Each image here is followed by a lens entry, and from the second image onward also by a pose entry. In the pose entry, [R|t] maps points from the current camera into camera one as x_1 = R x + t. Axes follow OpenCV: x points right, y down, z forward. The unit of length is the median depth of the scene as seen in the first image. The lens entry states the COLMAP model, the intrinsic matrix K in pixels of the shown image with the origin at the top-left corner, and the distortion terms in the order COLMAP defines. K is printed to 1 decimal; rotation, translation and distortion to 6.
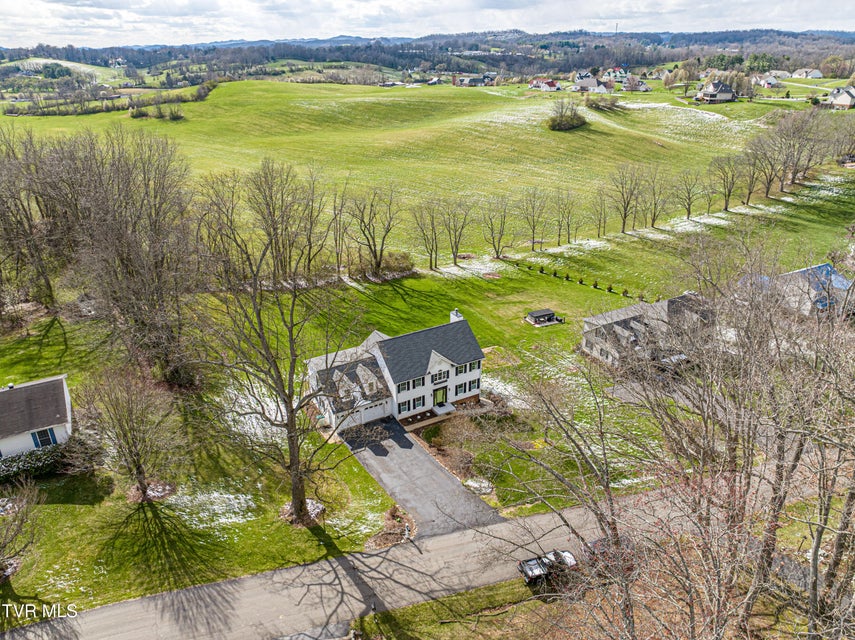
lens RADIAL K [[597.4, 0, 427.5], [0, 597.4, 320.0], [0, 0, 1]] dist [-0.036340, 0.007621]
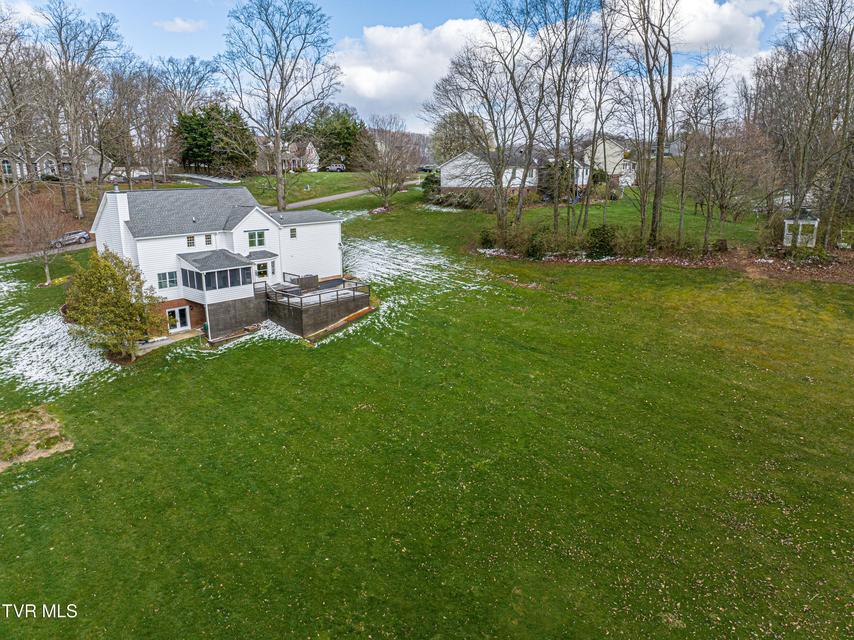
lens RADIAL K [[596.4, 0, 427.0], [0, 596.4, 320.0], [0, 0, 1]] dist [-0.040850, 0.000860]
pose [[-0.950375, 0.088525, -0.298247, -0.093014], [-0.116692, 0.787237, 0.605509, -0.464895], [0.288393, 0.610263, -0.737840, 2.476429]]
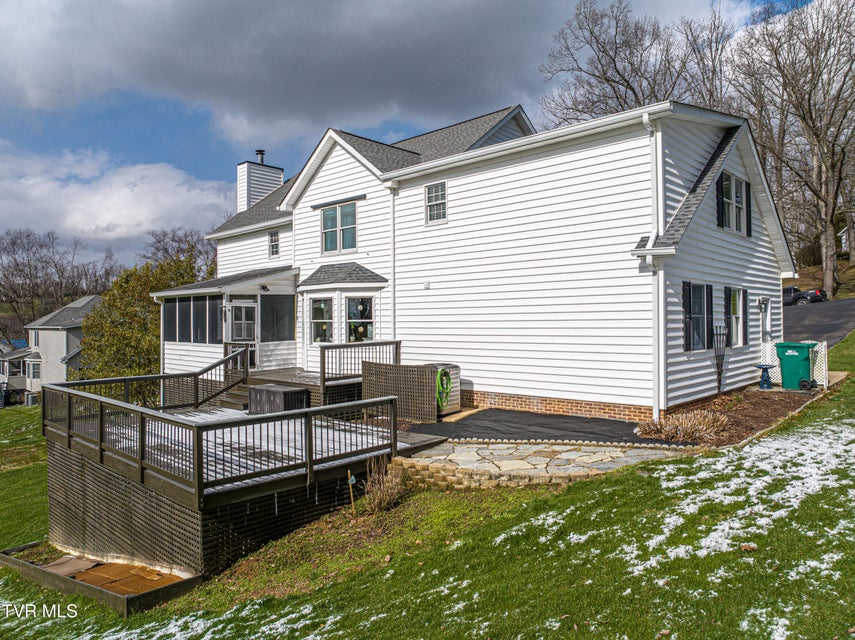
lens RADIAL K [[597.4, 0, 427.5], [0, 597.4, 320.0], [0, 0, 1]] dist [-0.036340, 0.007621]
pose [[-0.274464, 0.011417, 0.961530, -0.475377], [0.413950, 0.903938, 0.107427, 0.112229], [-0.867937, 0.427510, -0.252824, 1.615134]]
